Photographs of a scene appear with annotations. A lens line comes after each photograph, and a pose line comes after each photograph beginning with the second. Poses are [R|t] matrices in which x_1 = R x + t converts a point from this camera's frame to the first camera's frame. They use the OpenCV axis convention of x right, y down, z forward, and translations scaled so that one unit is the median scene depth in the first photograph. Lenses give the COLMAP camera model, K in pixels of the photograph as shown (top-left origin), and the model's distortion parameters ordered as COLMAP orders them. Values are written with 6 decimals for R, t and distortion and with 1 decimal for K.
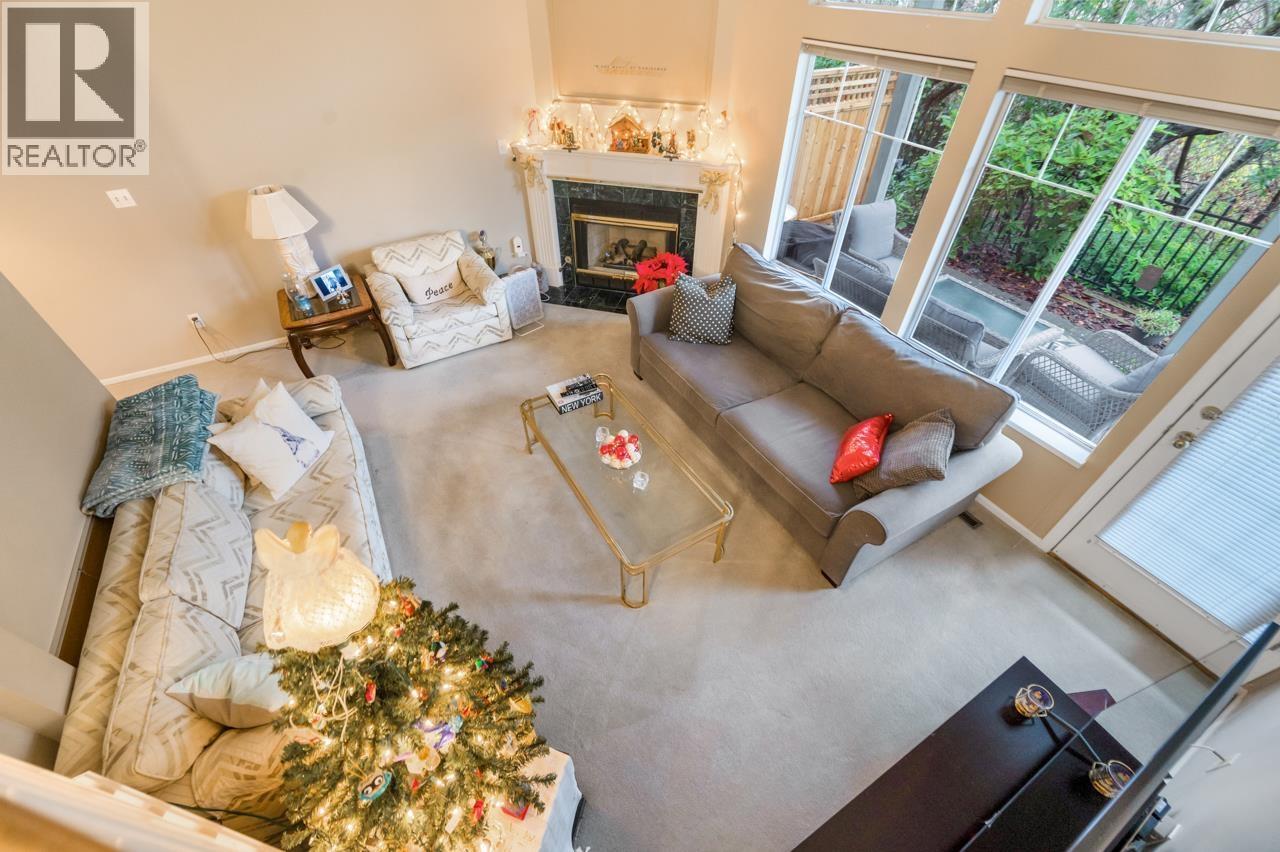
lens RADIAL K [[522.4, 0, 640.0], [0, 522.4, 426.0], [0, 0, 1]] dist [0.000823, 0.000203]
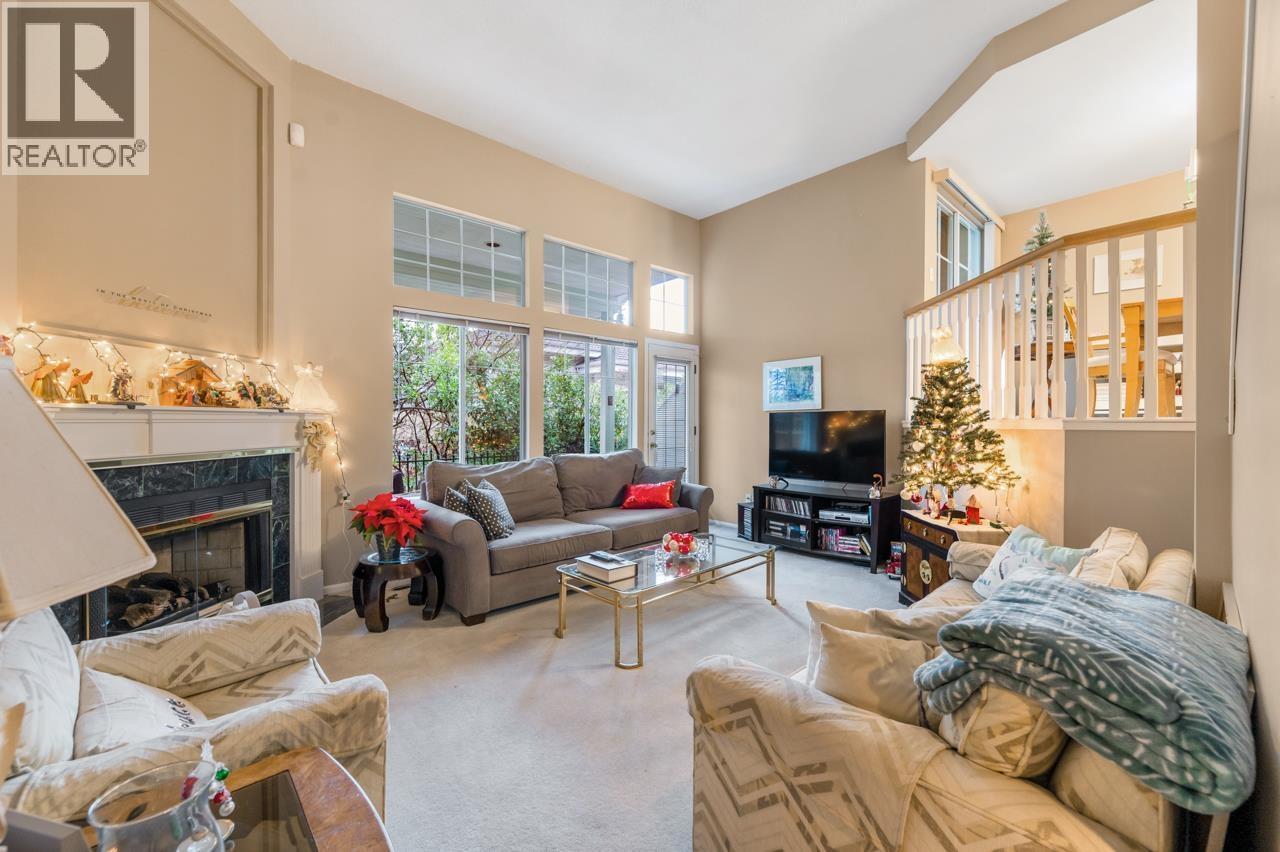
lens RADIAL K [[522.4, 0, 640.0], [0, 522.4, 426.0], [0, 0, 1]] dist [0.000823, 0.000203]
pose [[-0.217597, -0.004281, 0.976029, -0.751089], [0.663238, 0.733001, 0.151079, -0.248255], [-0.716077, 0.680214, -0.156660, 0.720262]]
